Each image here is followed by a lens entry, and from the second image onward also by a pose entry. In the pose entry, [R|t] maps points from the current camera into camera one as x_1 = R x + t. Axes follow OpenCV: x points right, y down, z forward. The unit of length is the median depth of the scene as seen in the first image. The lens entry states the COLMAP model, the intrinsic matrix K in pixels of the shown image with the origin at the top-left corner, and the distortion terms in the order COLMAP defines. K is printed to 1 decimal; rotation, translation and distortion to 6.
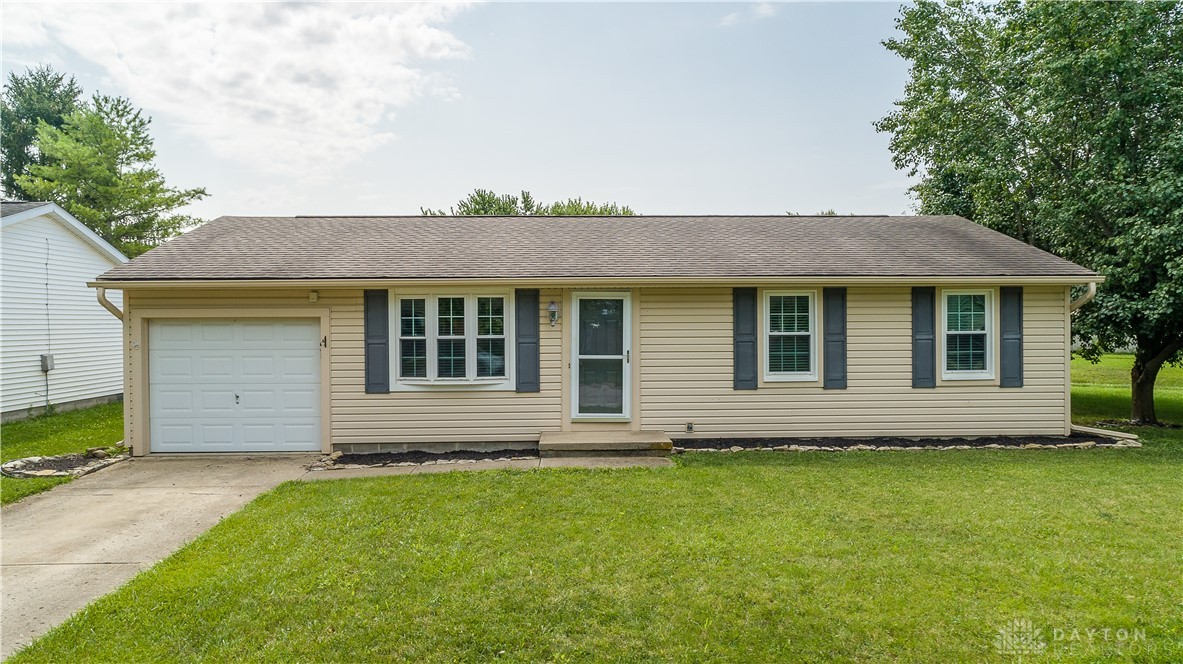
lens RADIAL K [[798.2, 0, 591.5], [0, 798.2, 332.0], [0, 0, 1]] dist [-0.012577, 0.005980]
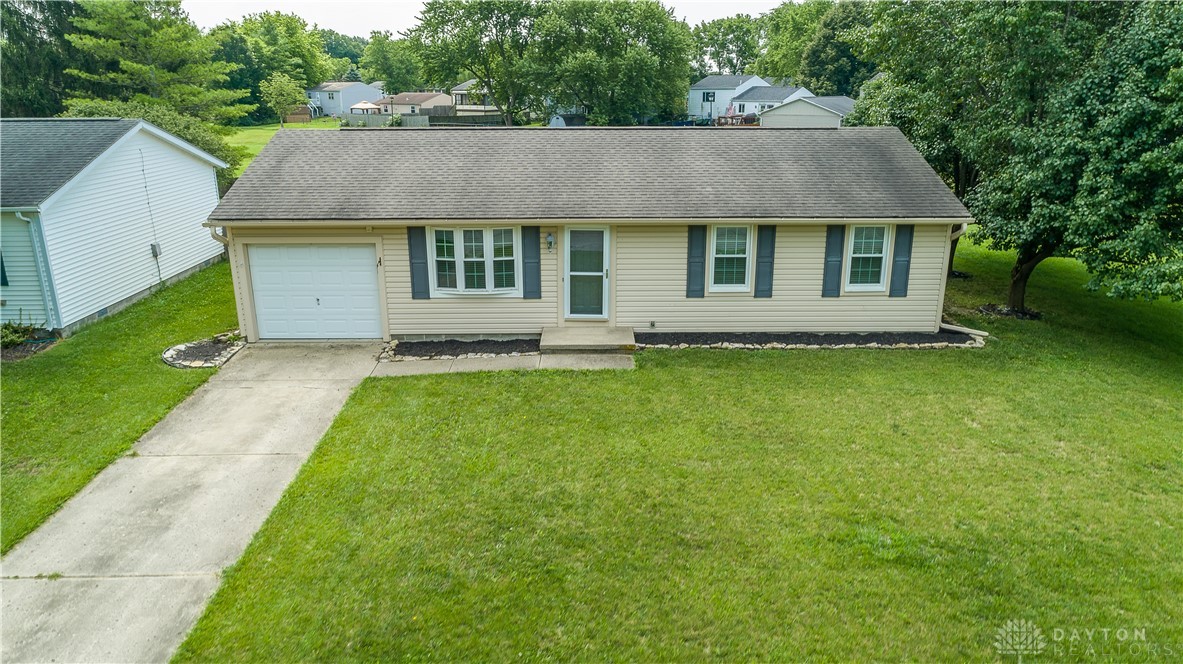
lens RADIAL K [[798.2, 0, 591.5], [0, 798.2, 332.0], [0, 0, 1]] dist [-0.012577, 0.005980]
pose [[0.999698, 0.011374, -0.021776, 0.050399], [-0.004739, 0.959001, 0.283364, -0.254238], [0.024106, -0.283176, 0.958765, -0.305676]]
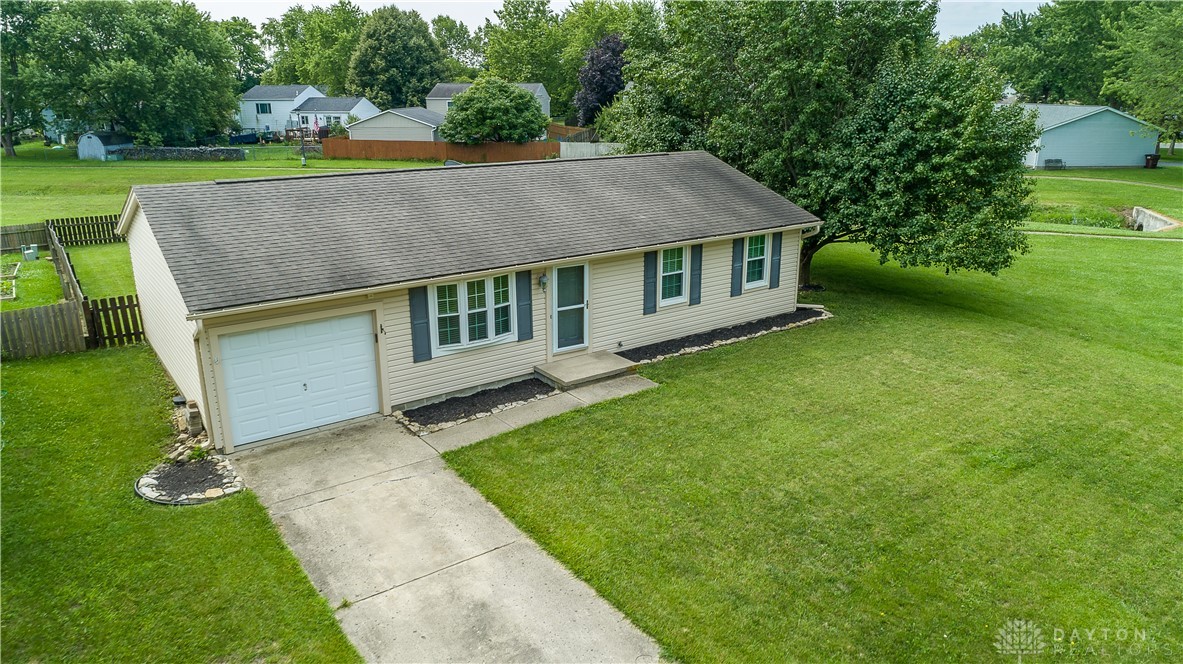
lens RADIAL K [[798.2, 0, 591.5], [0, 798.2, 332.0], [0, 0, 1]] dist [-0.012577, 0.005980]
pose [[0.830292, -0.158348, 0.534361, -0.713680], [0.003148, 0.960106, 0.279617, -0.318727], [-0.557320, -0.230482, 0.797667, -0.141322]]
